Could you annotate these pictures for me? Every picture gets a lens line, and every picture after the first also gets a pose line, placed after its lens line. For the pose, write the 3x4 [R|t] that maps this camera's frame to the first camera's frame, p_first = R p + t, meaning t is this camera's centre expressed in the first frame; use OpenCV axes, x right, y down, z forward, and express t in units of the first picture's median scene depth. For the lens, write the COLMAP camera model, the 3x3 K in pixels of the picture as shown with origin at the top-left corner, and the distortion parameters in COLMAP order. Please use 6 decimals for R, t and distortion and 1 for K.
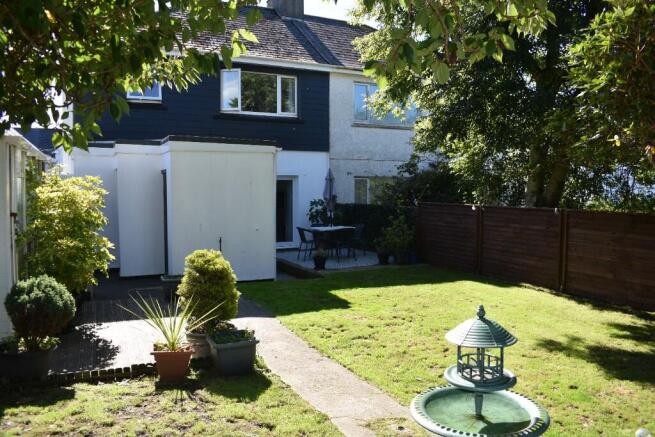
lens RADIAL K [[512.7, 0, 328.1], [0, 512.7, 218.3], [0, 0, 1]] dist [-0.078374, -0.001515]
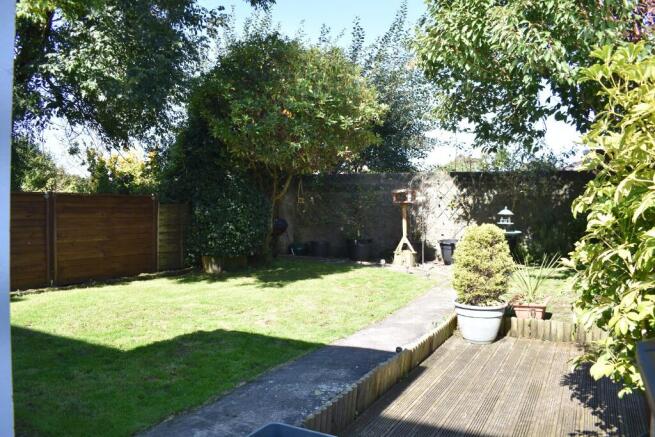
lens RADIAL K [[512.7, 0, 327.6], [0, 512.7, 218.1], [0, 0, 1]] dist [-0.078374, -0.001515]
pose [[-0.608494, -0.026644, 0.793111, -0.696492], [0.039573, 0.997174, 0.063861, -0.014587], [-0.792571, 0.070245, -0.605720, 1.526625]]
